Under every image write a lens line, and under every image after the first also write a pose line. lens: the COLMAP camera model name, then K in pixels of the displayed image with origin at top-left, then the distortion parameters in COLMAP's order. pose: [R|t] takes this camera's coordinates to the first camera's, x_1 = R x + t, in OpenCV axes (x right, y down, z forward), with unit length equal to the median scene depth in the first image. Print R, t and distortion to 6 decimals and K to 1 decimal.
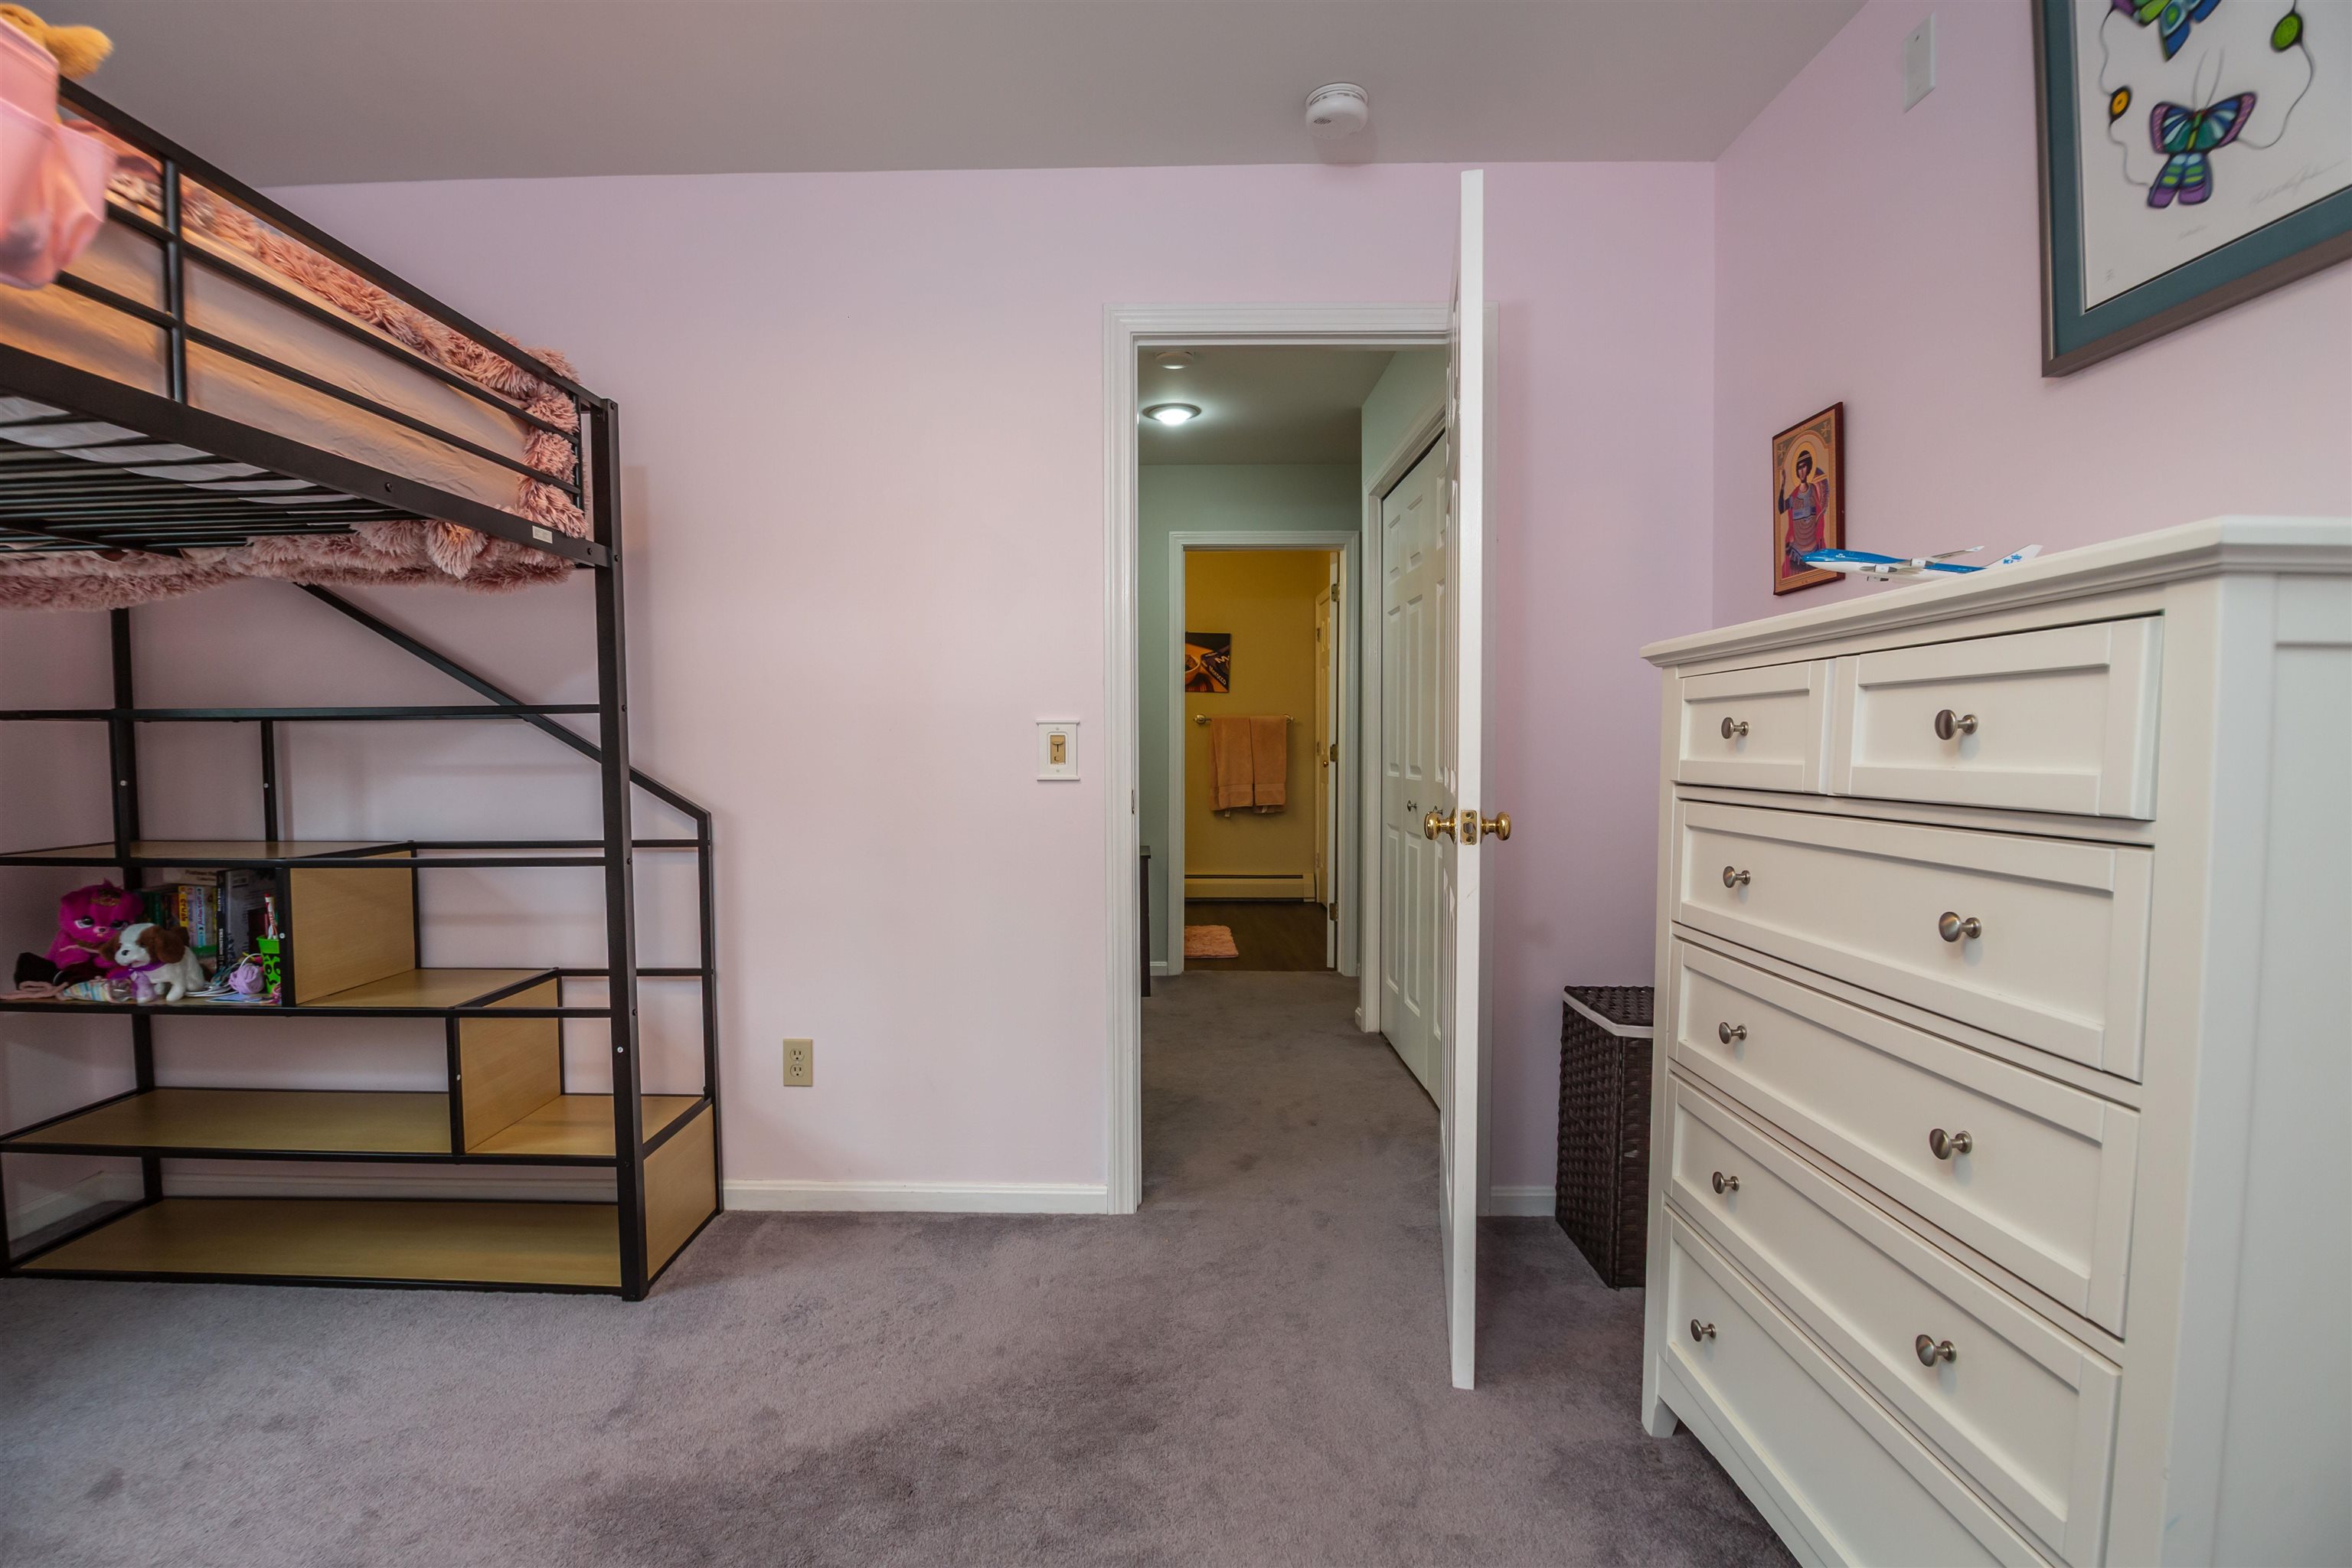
lens RADIAL K [[1110.9, 0, 1159.3], [0, 1110.9, 796.2], [0, 0, 1]] dist [-0.032617, -0.001514]
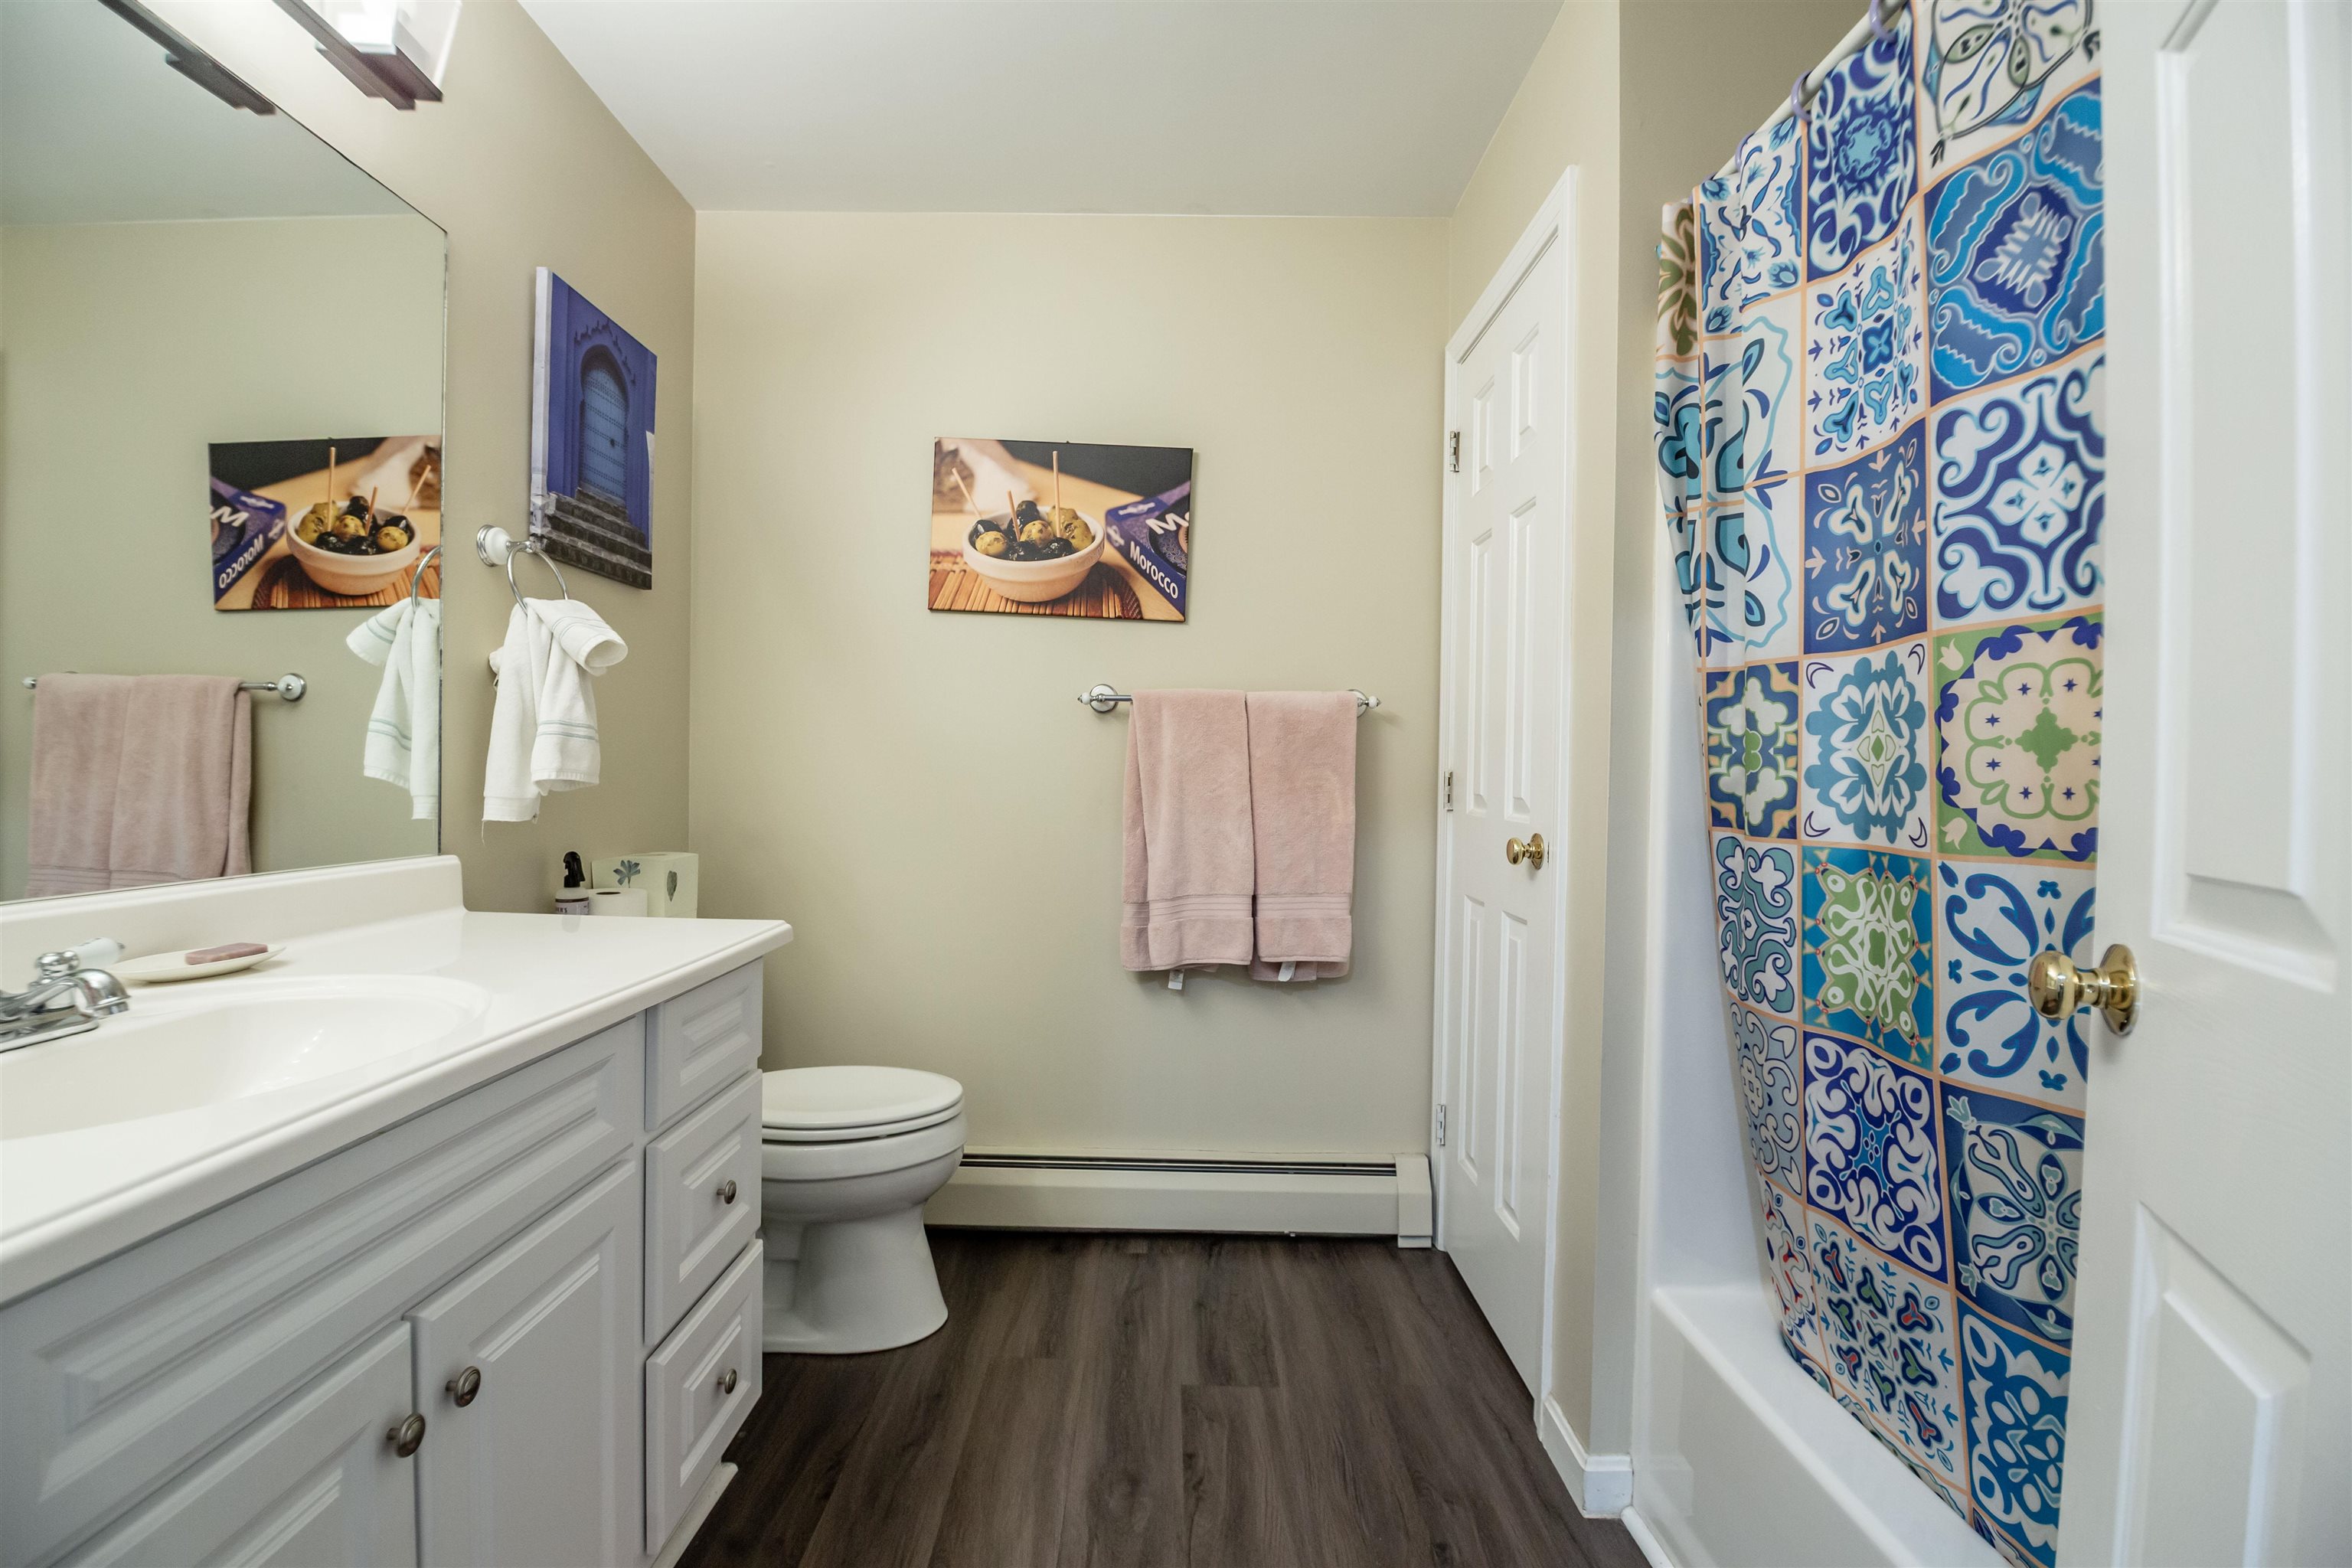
lens RADIAL K [[1088.1, 0, 1141.7], [0, 1088.1, 789.6], [0, 0, 1]] dist [-0.004462, -0.018280]
pose [[0.999619, 0.019739, -0.019270, 0.056585], [-0.020367, 0.999250, -0.032943, -0.031151], [0.018605, 0.033323, 0.999271, 0.672162]]
